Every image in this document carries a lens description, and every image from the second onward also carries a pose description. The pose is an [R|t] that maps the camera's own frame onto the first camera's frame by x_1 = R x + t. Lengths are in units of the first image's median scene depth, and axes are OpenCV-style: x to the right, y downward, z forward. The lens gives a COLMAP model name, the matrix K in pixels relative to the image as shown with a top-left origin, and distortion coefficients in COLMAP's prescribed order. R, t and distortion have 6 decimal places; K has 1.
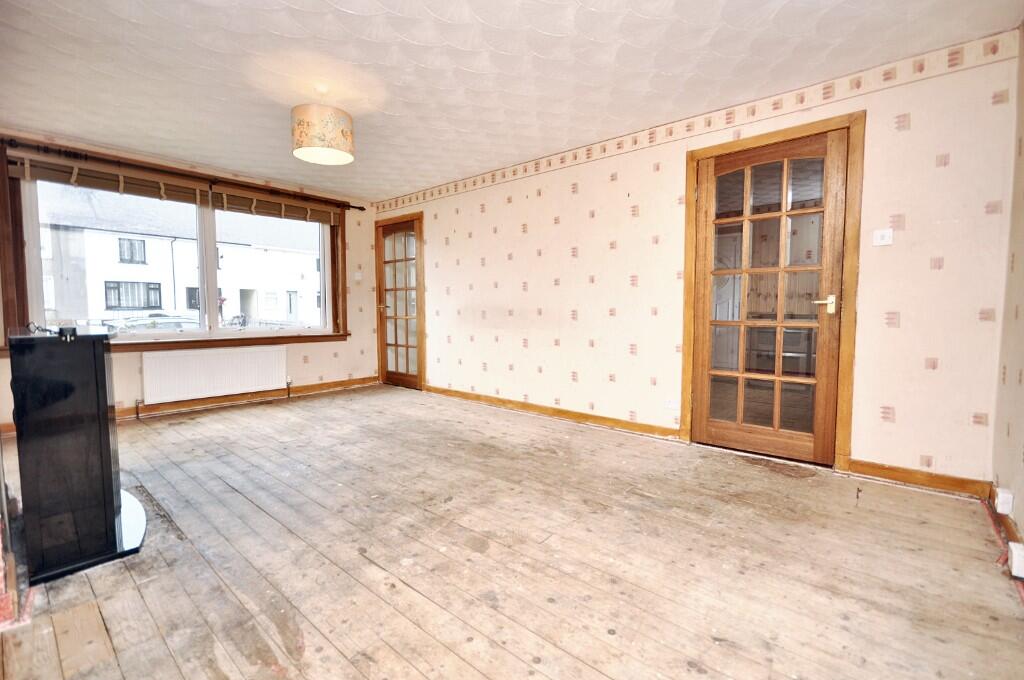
lens RADIAL K [[456.2, 0, 515.0], [0, 456.2, 343.1], [0, 0, 1]] dist [-0.002457, 0.000376]
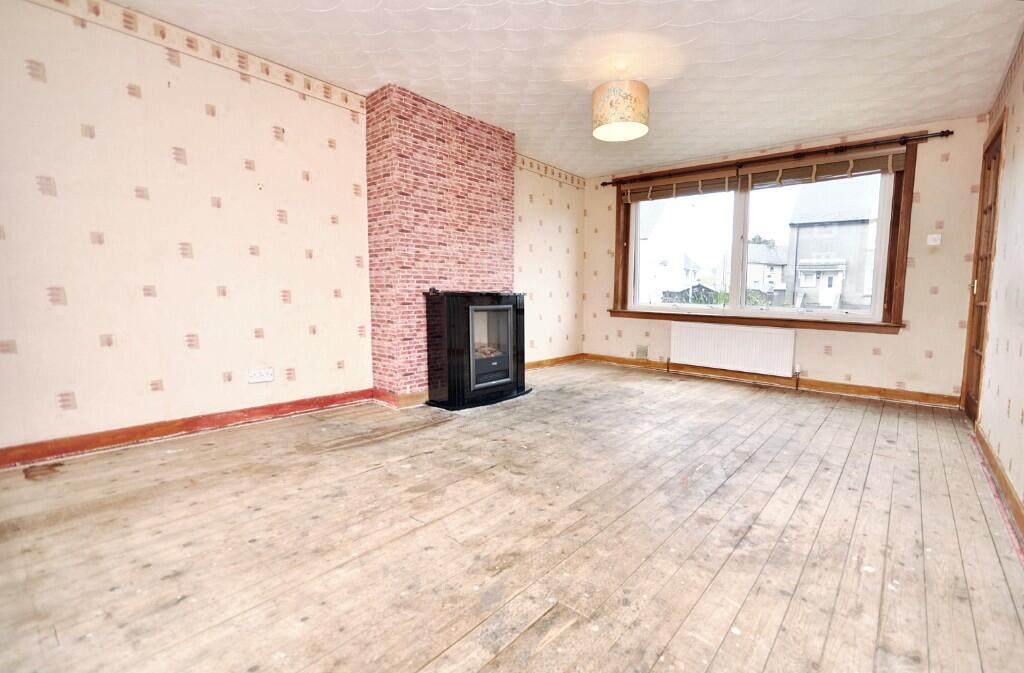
lens RADIAL K [[456.2, 0, 513.7], [0, 456.2, 338.9], [0, 0, 1]] dist [-0.002457, 0.000376]
pose [[0.003024, 0.106224, -0.994338, 0.558196], [-0.092417, 0.990116, 0.105492, -0.029074], [0.995716, 0.091574, 0.012811, 0.675398]]
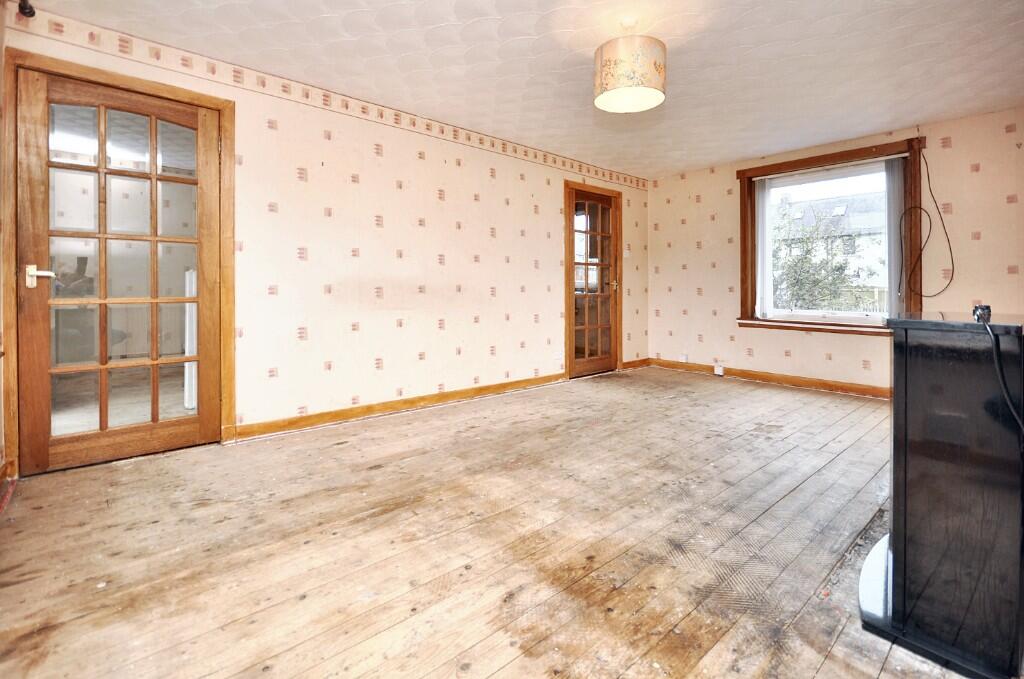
lens RADIAL K [[456.2, 0, 525.3], [0, 456.2, 286.9], [0, 0, 1]] dist [-0.002457, 0.000376]
pose [[0.131940, 0.000656, 0.991257, -1.104731], [0.061228, 0.998085, -0.008810, -0.072633], [-0.989365, 0.061855, 0.131648, 0.967875]]
